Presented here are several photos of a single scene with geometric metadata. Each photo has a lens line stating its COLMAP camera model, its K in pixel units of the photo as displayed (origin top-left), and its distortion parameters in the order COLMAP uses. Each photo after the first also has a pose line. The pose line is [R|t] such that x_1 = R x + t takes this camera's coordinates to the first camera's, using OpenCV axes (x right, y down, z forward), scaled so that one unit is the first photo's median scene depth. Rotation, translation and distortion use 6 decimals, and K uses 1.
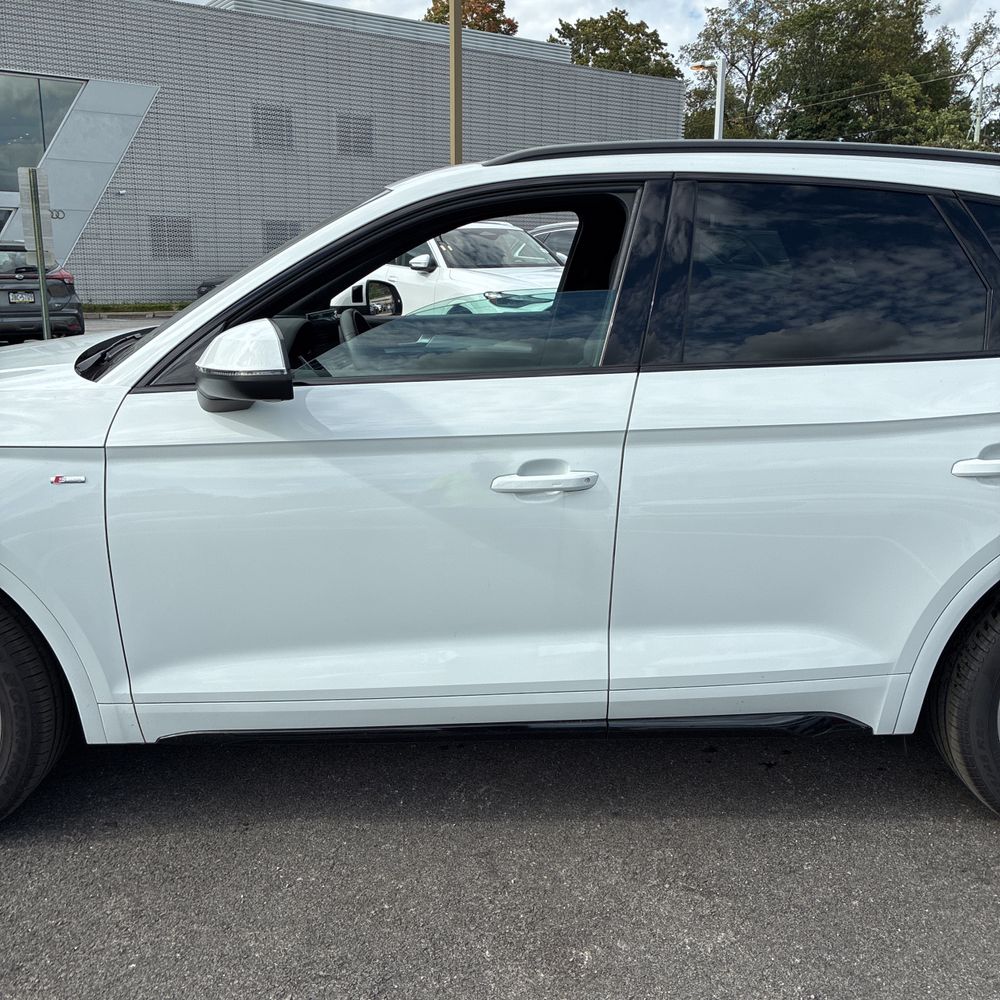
lens RADIAL K [[1015.3, 0, 506.1], [0, 1015.3, 490.9], [0, 0, 1]] dist [0.026702, 0.000000]
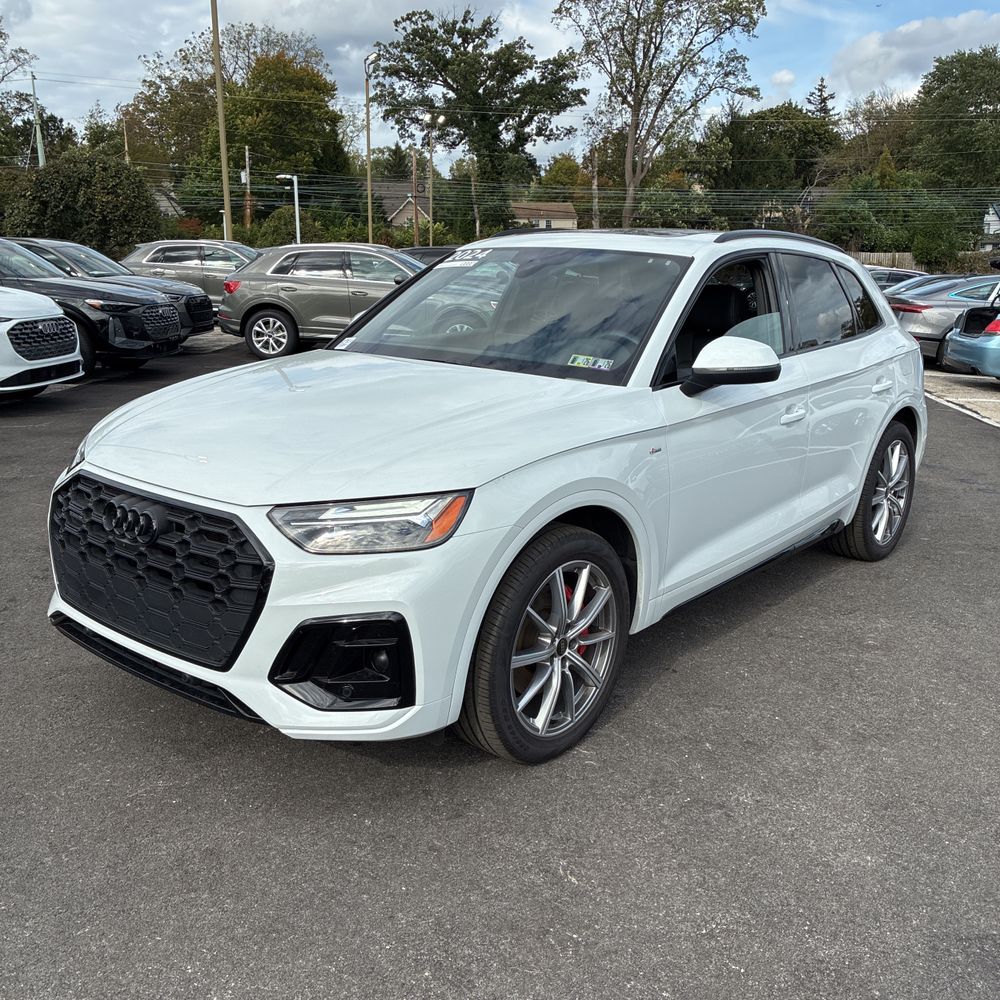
lens RADIAL K [[1015.3, 0, 507.9], [0, 1015.3, 499.6], [0, 0, 1]] dist [0.026702, 0.000000]
pose [[0.642809, -0.168643, 0.747233, -0.925472], [0.165253, 0.983026, 0.079699, -0.050942], [-0.747990, 0.072251, 0.659766, 0.094504]]
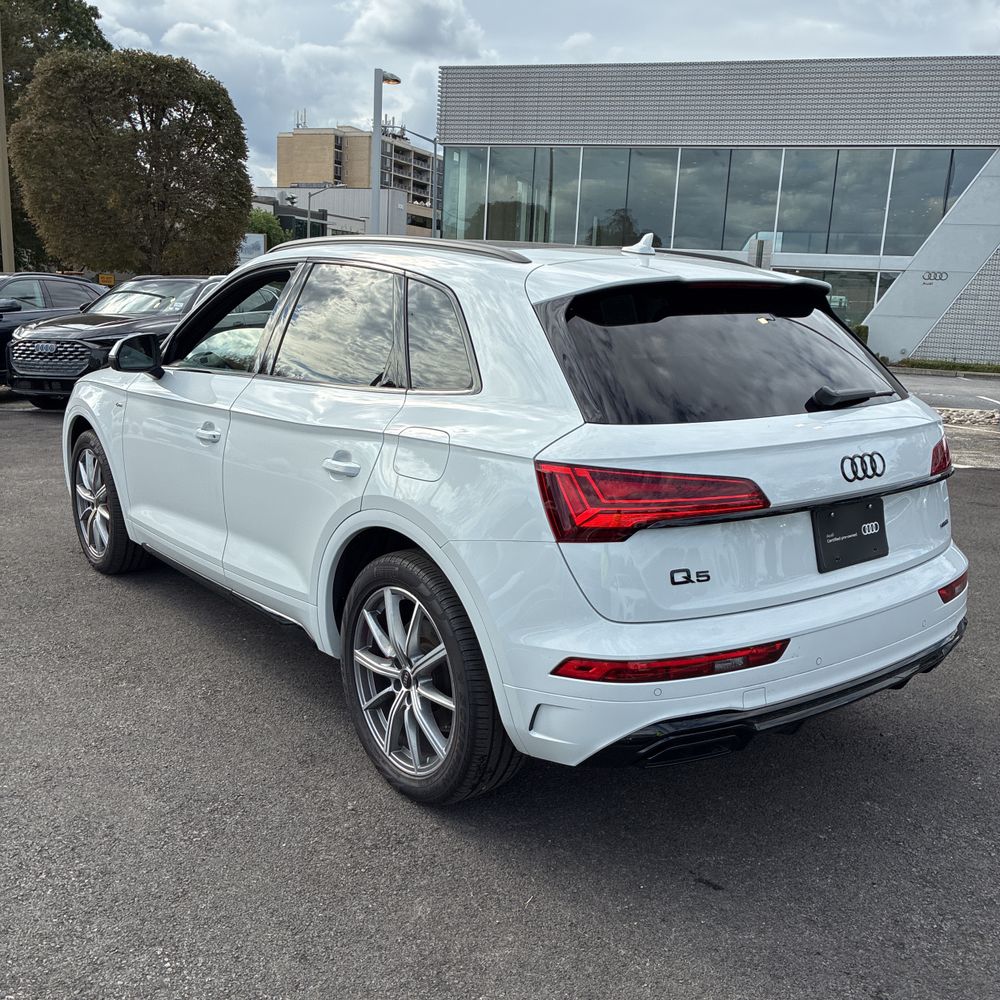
lens RADIAL K [[1015.3, 0, 501.9], [0, 1015.3, 496.7], [0, 0, 1]] dist [0.026702, 0.000000]
pose [[0.609828, 0.174814, -0.773013, 0.925640], [-0.213504, 0.975547, 0.052183, -0.056344], [0.763233, 0.133219, 0.632240, 0.161493]]
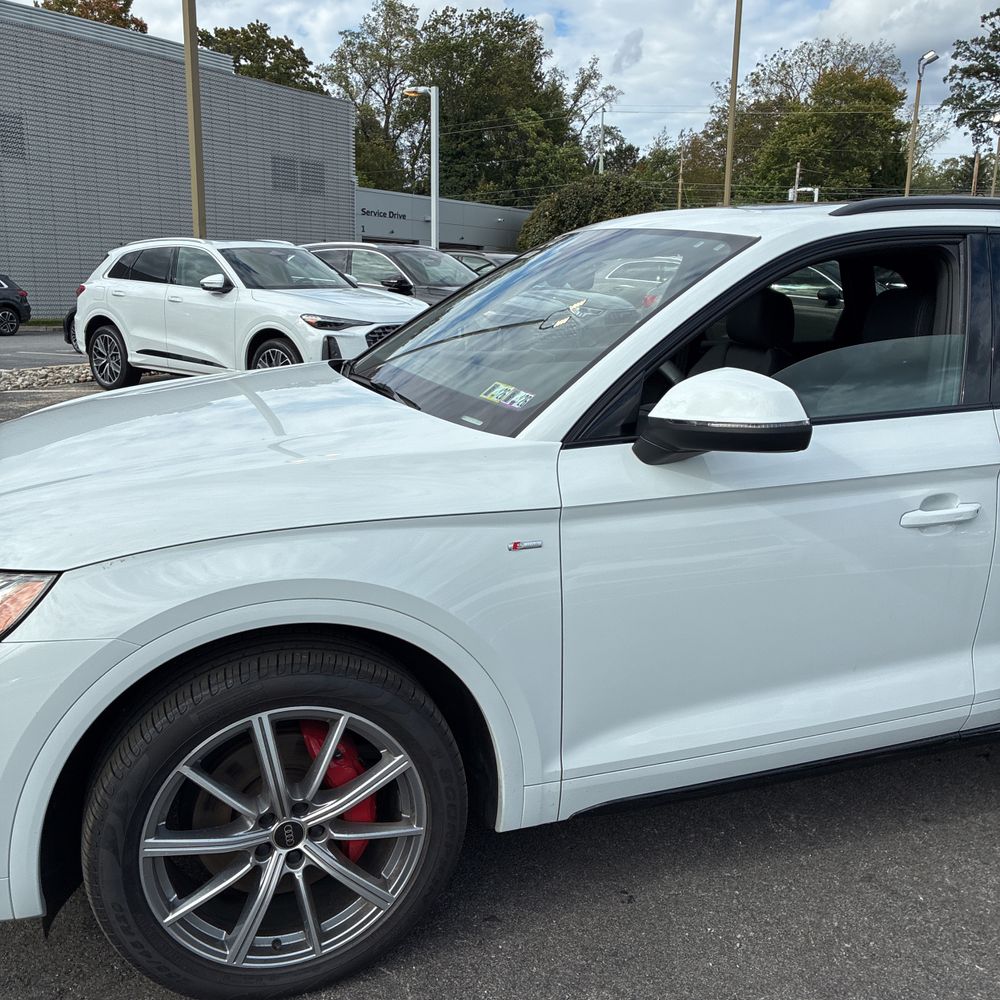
lens RADIAL K [[1015.3, 0, 501.1], [0, 1015.3, 487.4], [0, 0, 1]] dist [0.026702, 0.000000]
pose [[0.941639, -0.053854, 0.332289, -0.405964], [0.059790, 0.998182, -0.007657, -0.031093], [-0.331273, 0.027078, 0.943146, 0.078058]]
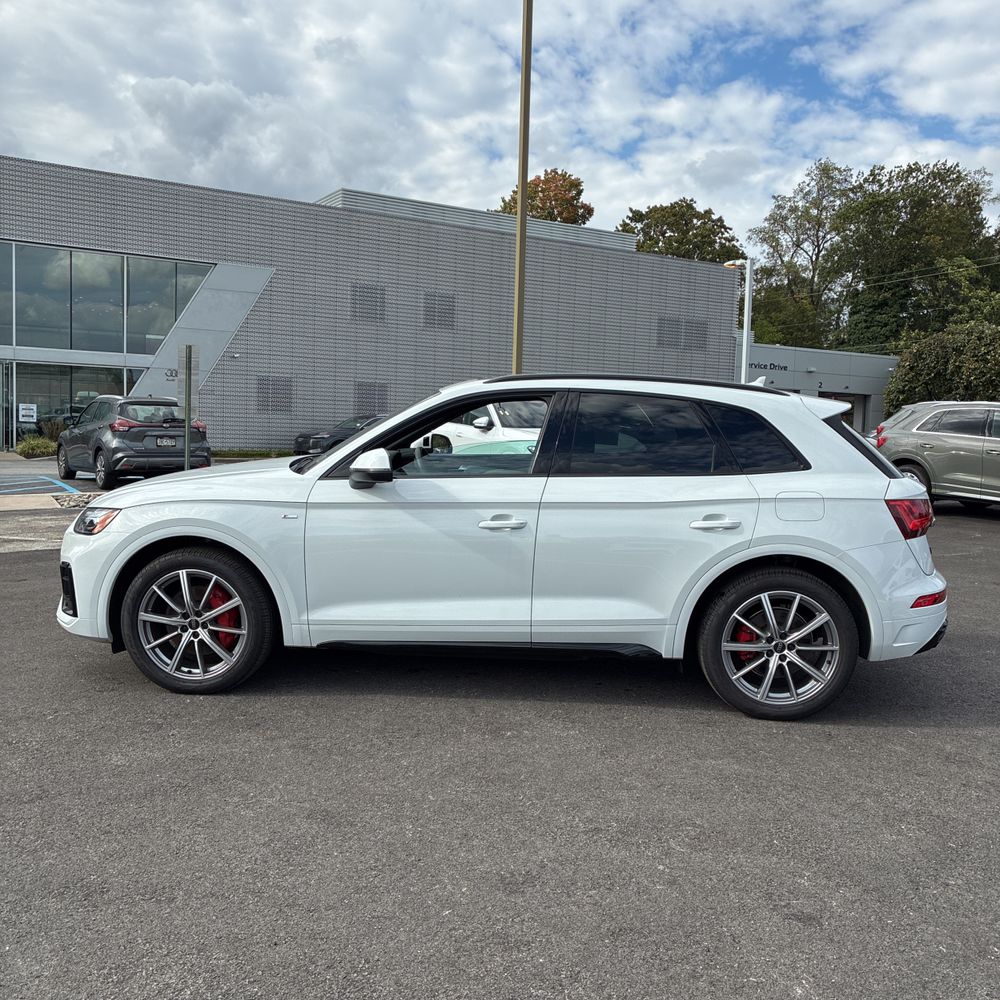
lens RADIAL K [[1015.3, 0, 504.7], [0, 1015.3, 493.7], [0, 0, 1]] dist [0.026702, 0.000000]
pose [[0.996850, 0.029900, -0.073459, 0.108884], [-0.040532, 0.988185, -0.147812, 0.134726], [0.068172, 0.150323, 0.986284, -0.632373]]
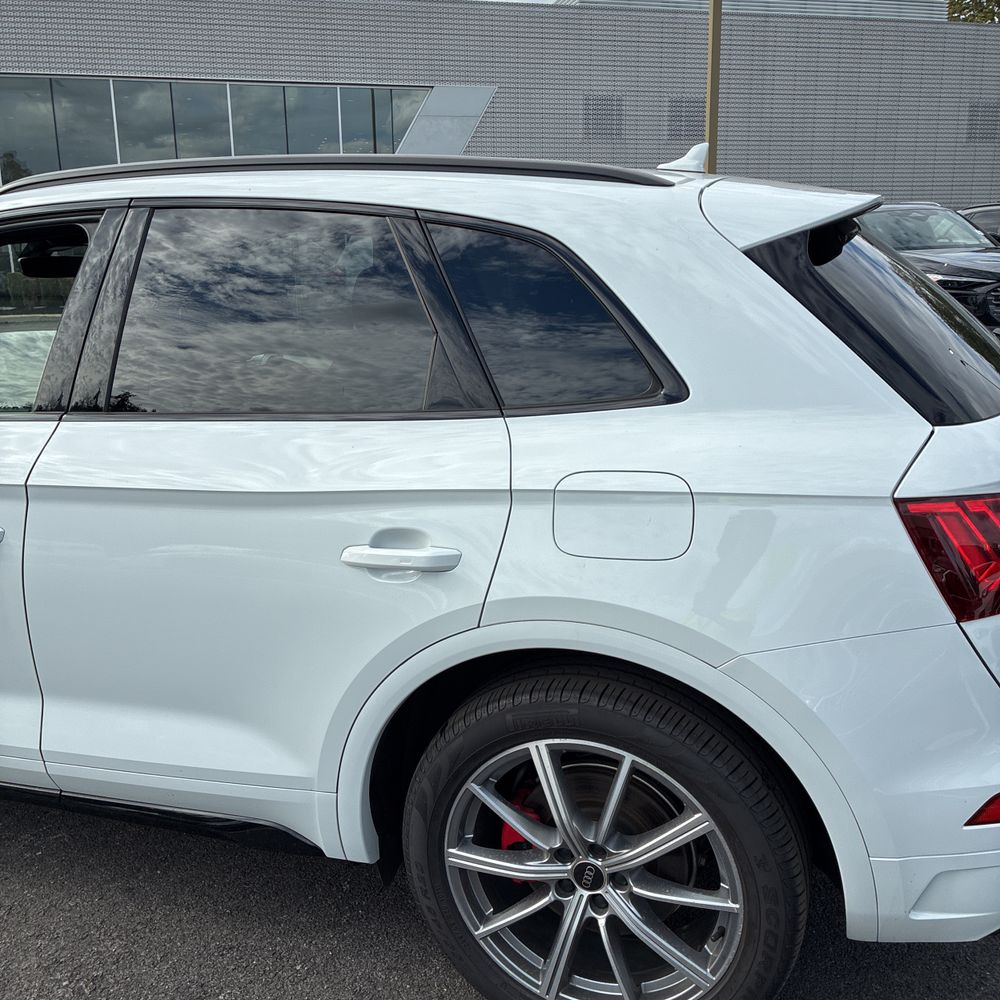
lens RADIAL K [[1015.3, 0, 507.5], [0, 1015.3, 492.5], [0, 0, 1]] dist [0.026702, 0.000000]
pose [[0.933866, 0.060354, -0.352492, 0.460263], [-0.054517, 0.998162, 0.026473, -0.054864], [0.353442, -0.005506, 0.935440, 0.155487]]
